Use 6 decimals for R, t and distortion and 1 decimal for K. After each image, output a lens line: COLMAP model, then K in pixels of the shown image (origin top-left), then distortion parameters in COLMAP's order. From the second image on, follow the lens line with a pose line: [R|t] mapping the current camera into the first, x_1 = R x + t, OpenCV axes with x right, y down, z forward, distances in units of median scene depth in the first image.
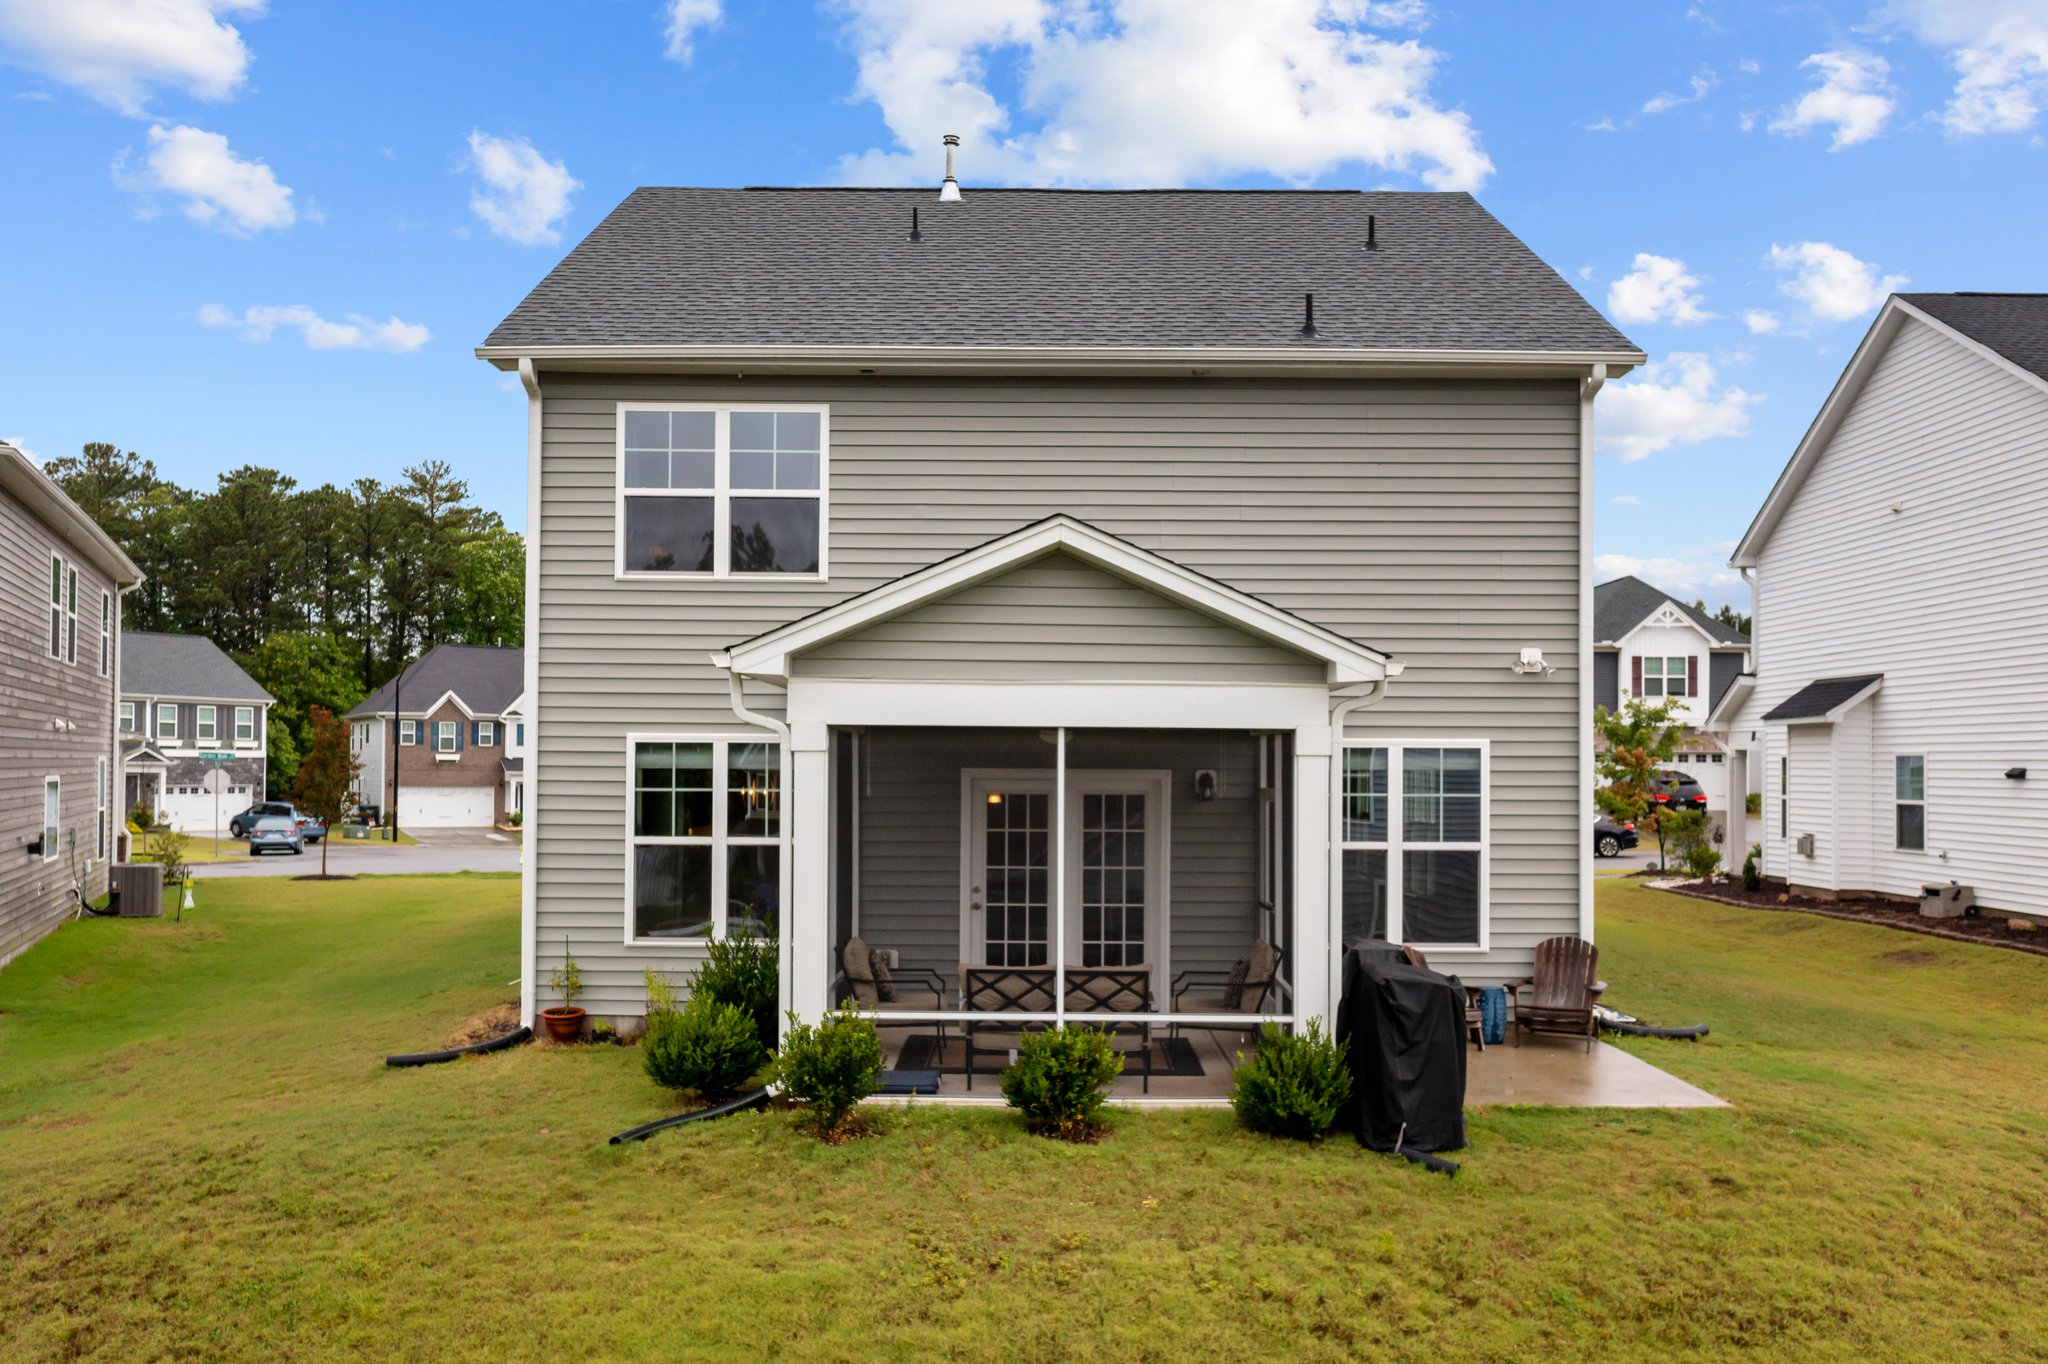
lens RADIAL K [[1677.6, 0, 1022.9], [0, 1677.6, 775.7], [0, 0, 1]] dist [-0.012978, -0.006730]
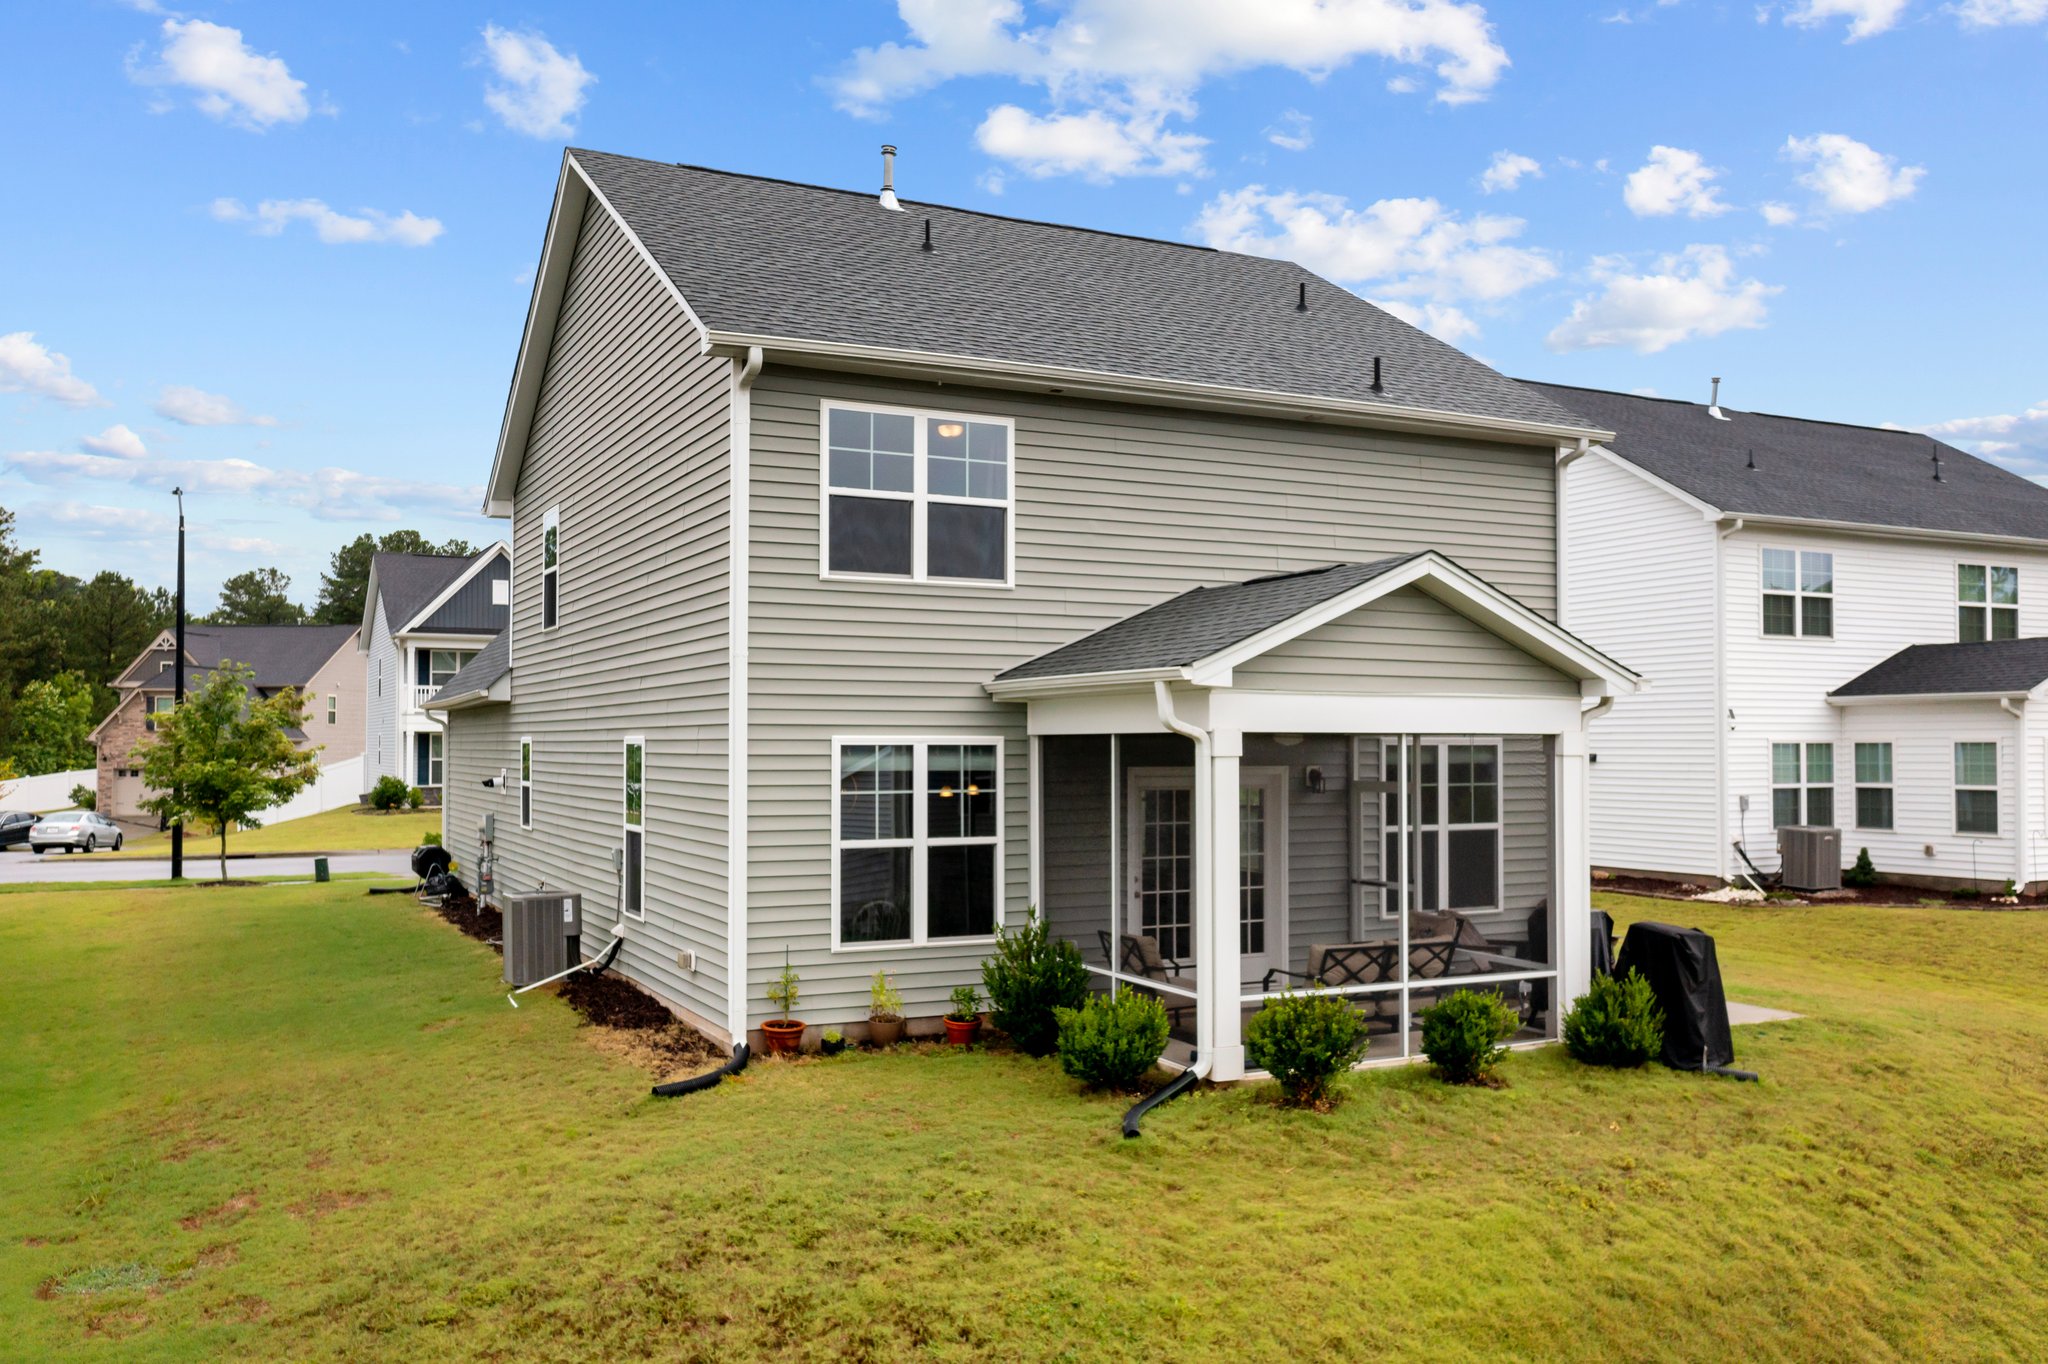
lens RADIAL K [[1670.8, 0, 1018.6], [0, 1670.8, 738.0], [0, 0, 1]] dist [-0.004519, 0.002579]
pose [[0.892360, -0.005341, 0.451293, -0.582003], [0.009898, 0.999921, -0.007737, -0.015463], [-0.451216, 0.011371, 0.892342, 0.076783]]
